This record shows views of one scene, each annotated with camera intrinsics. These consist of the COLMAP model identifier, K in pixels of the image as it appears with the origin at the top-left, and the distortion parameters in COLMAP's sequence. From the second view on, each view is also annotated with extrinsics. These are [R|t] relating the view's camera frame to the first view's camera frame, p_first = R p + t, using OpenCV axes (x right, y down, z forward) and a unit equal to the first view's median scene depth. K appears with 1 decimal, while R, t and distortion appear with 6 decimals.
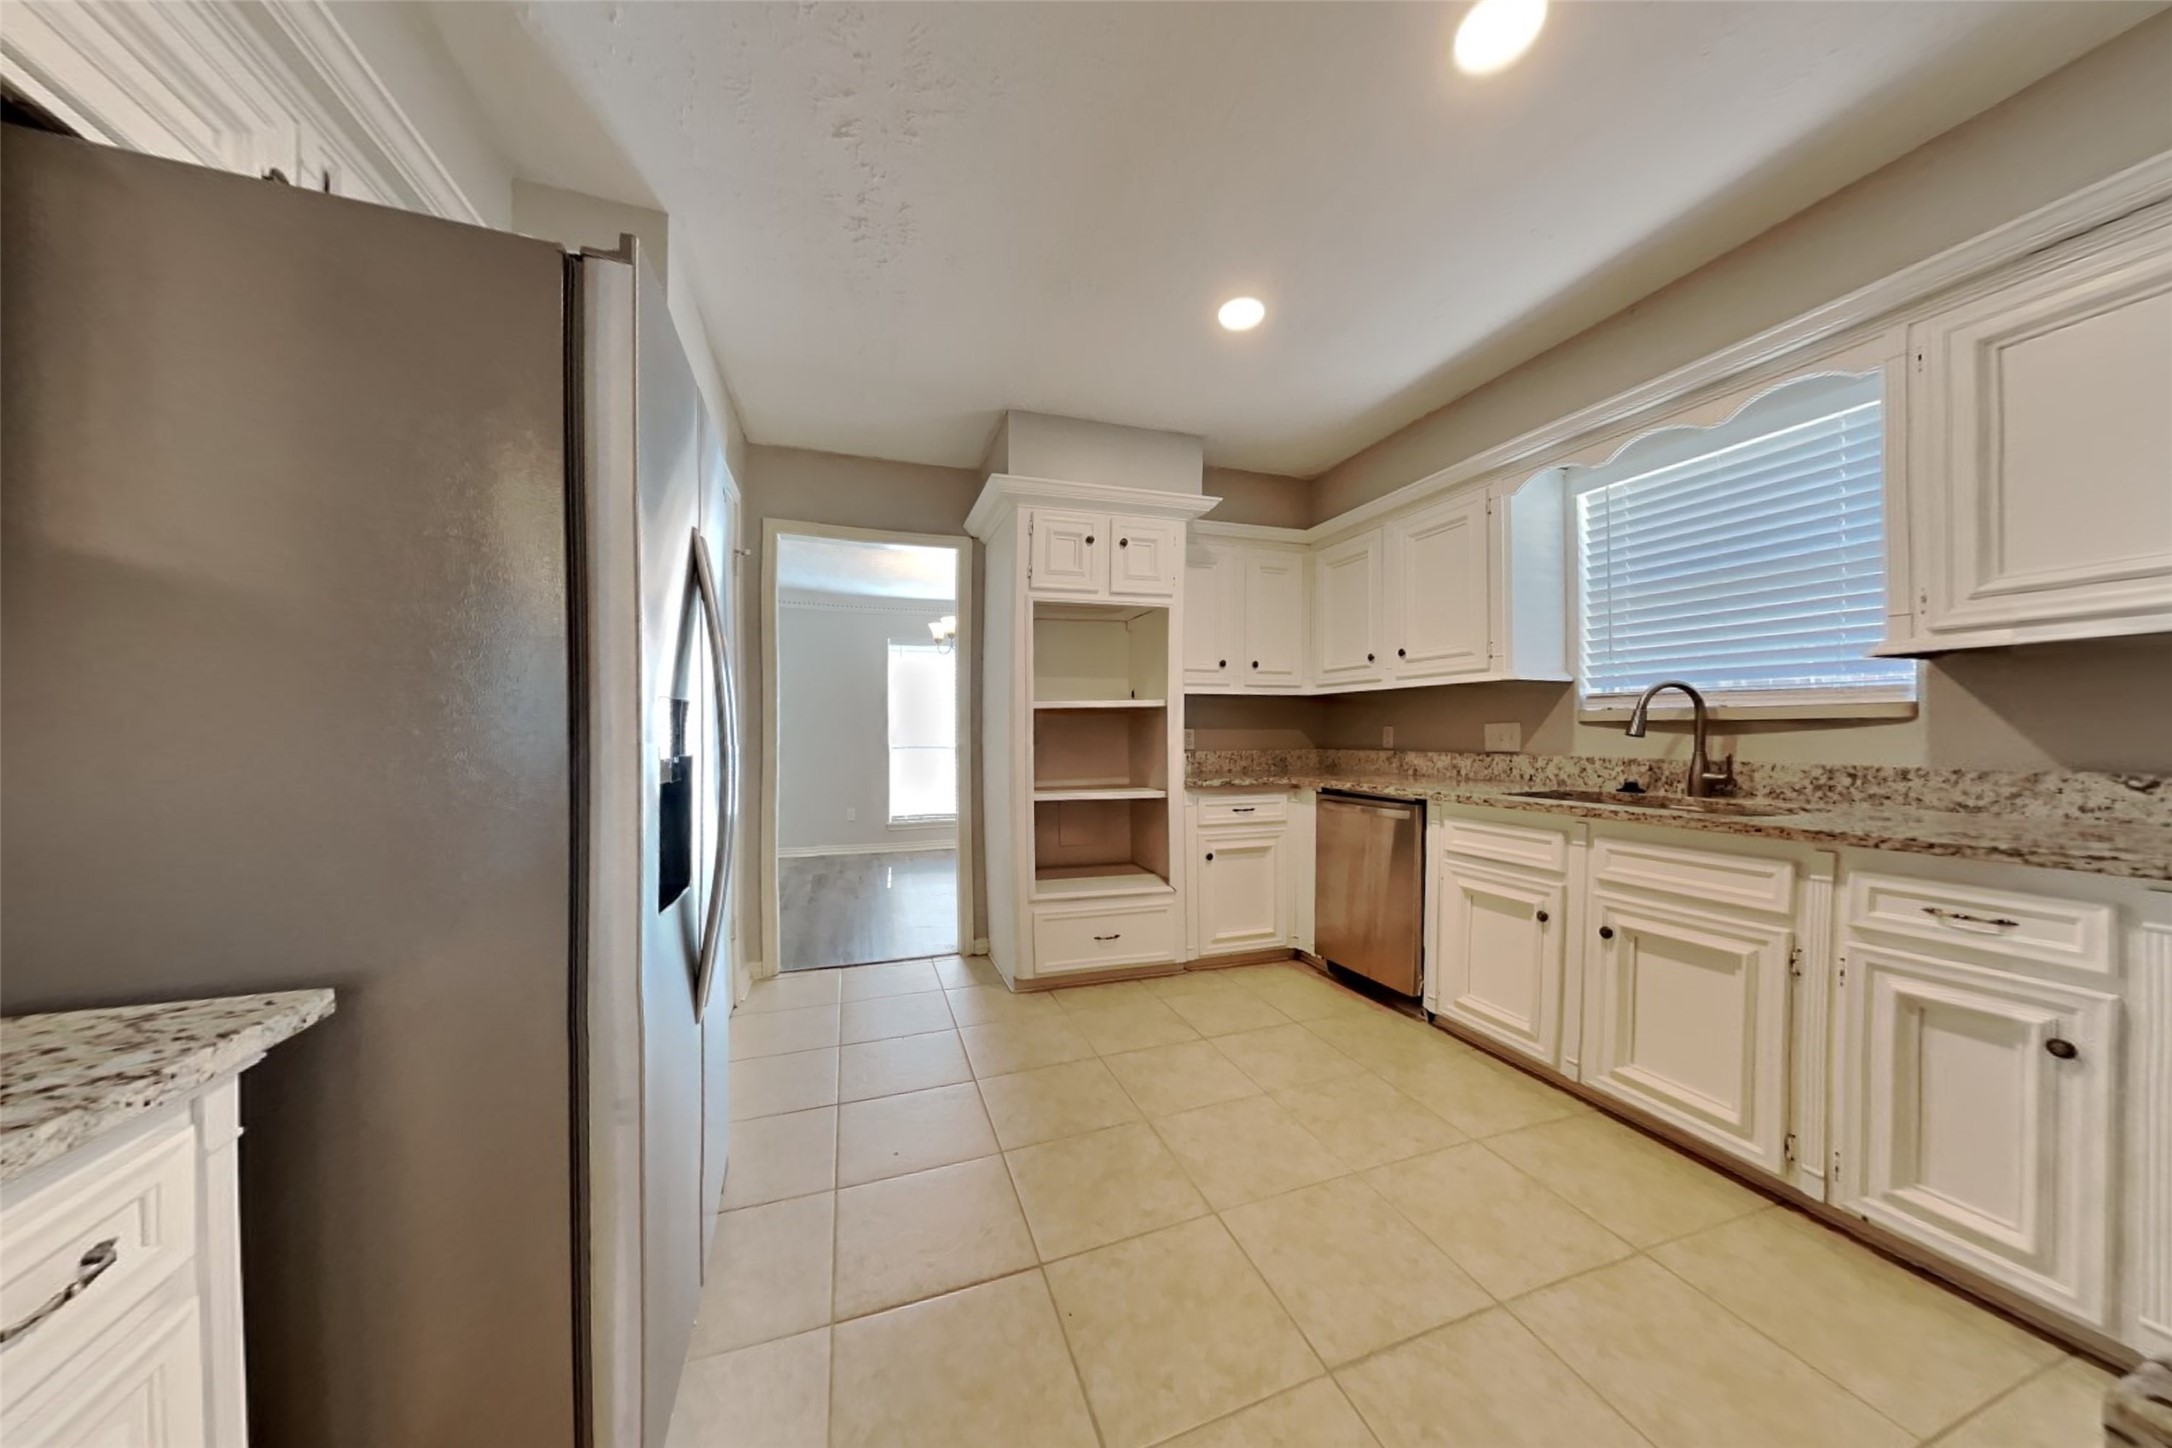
lens RADIAL K [[686.8, 0, 1079.0], [0, 686.8, 744.9], [0, 0, 1]] dist [0.000012, -0.000016]
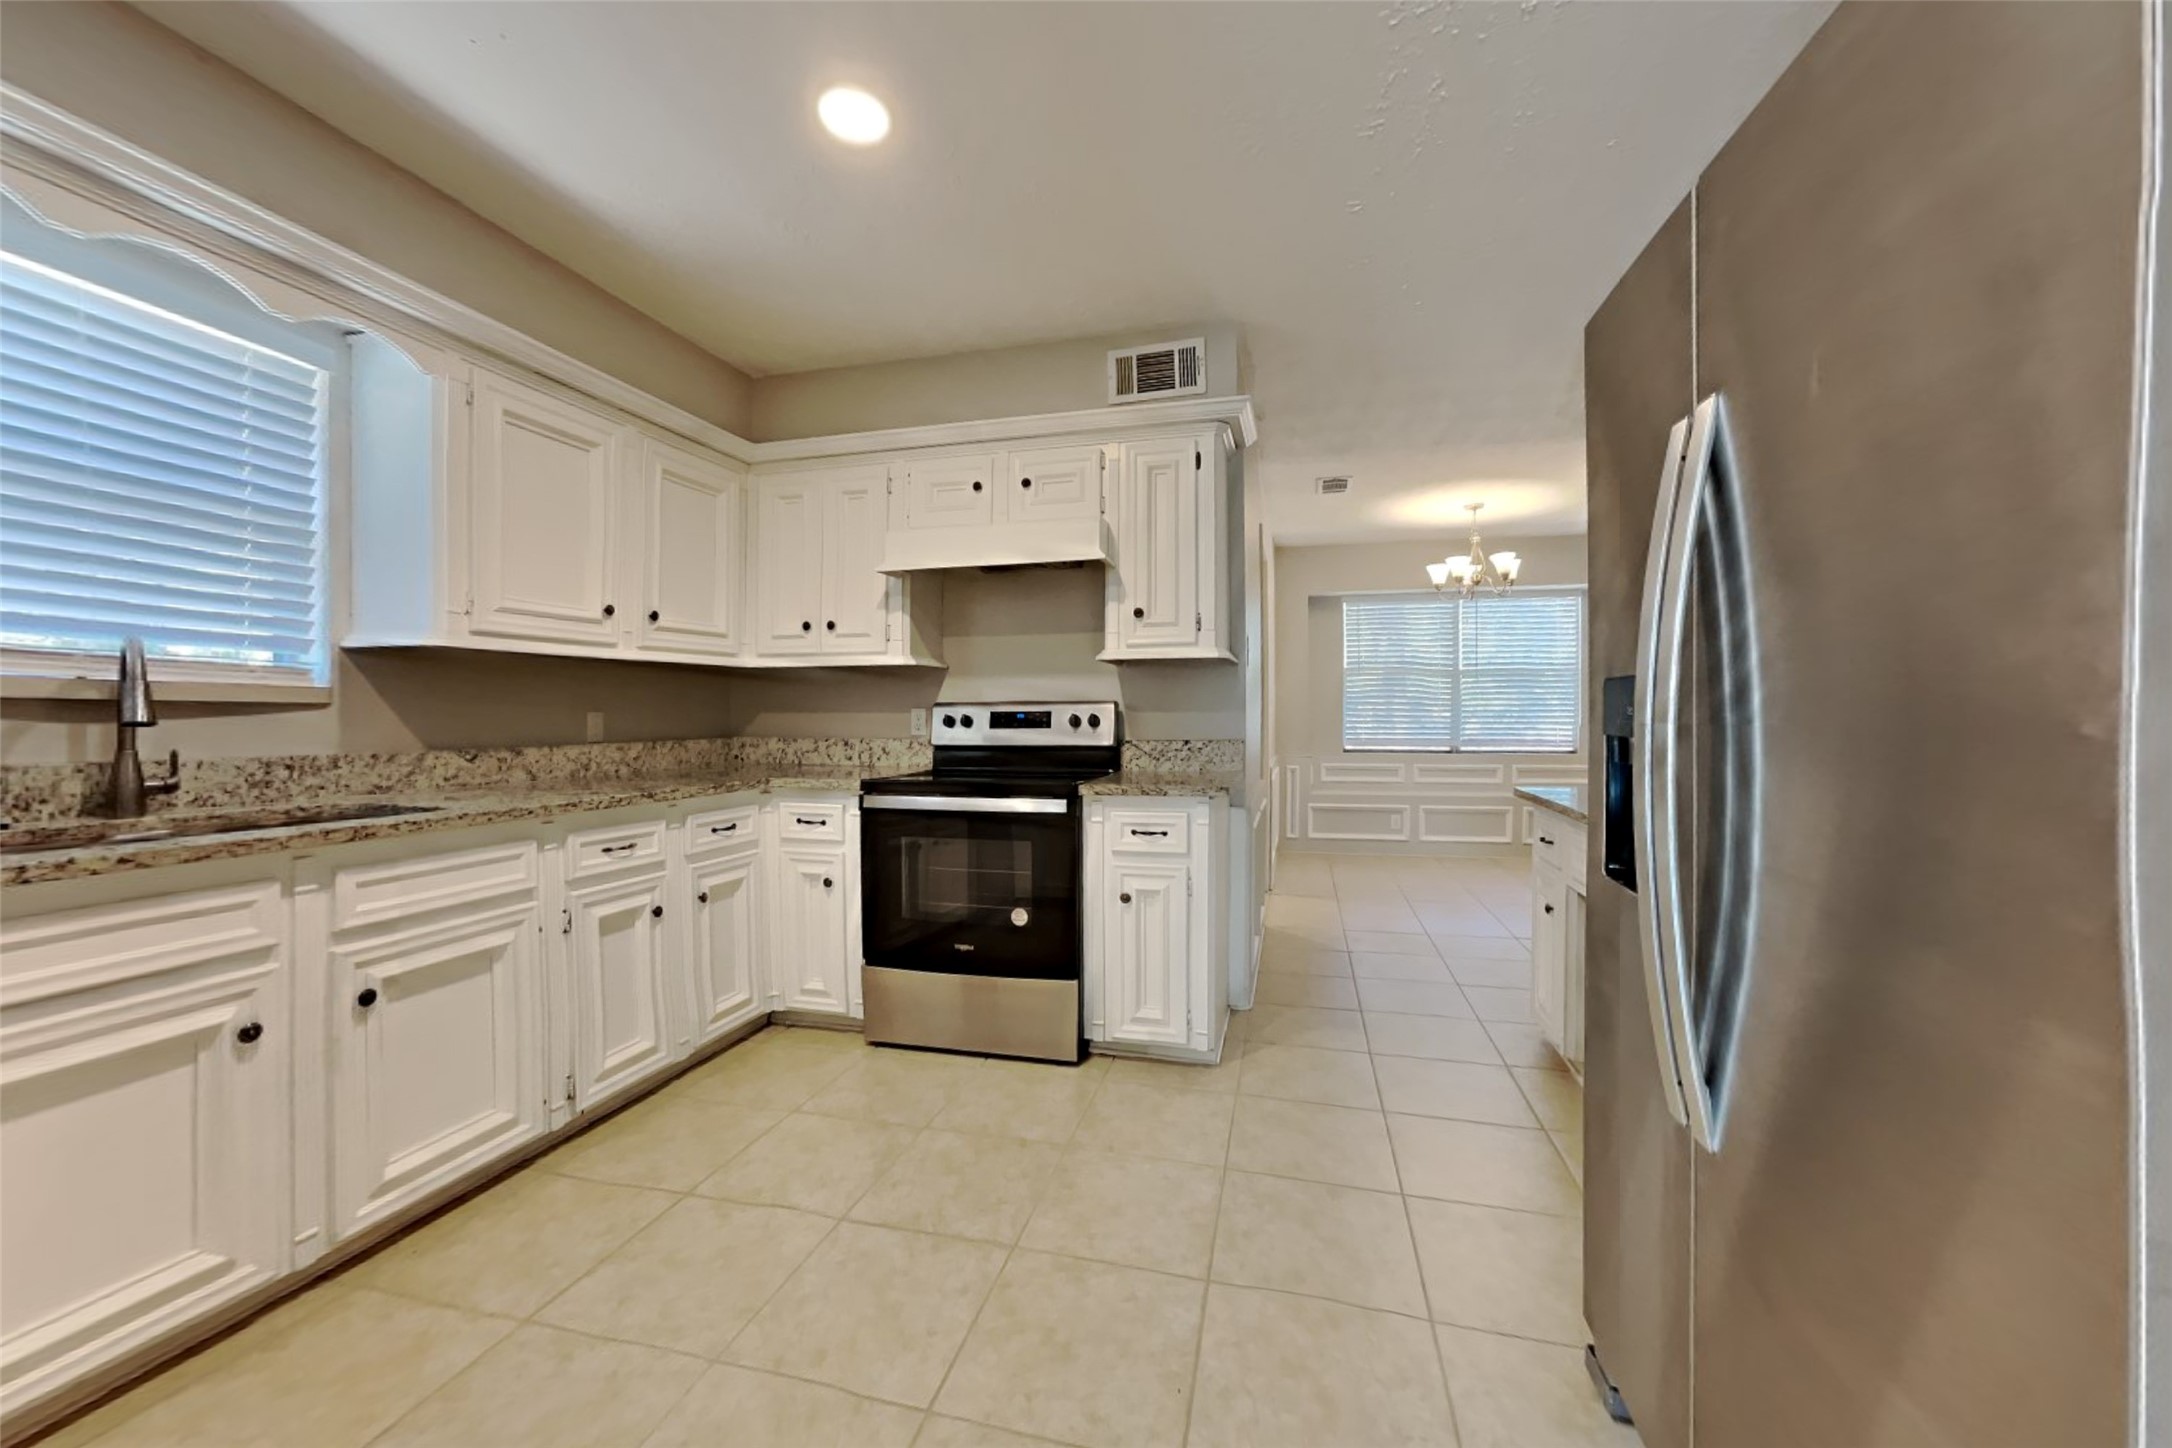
lens RADIAL K [[899.7, 0, 1067.2], [0, 899.7, 721.3], [0, 0, 1]] dist [0.000212, 0.000024]
pose [[-0.856763, 0.006513, 0.515669, -0.358757], [0.012808, 0.999881, 0.008652, -0.013071], [-0.515551, 0.014017, -0.856744, 1.557031]]
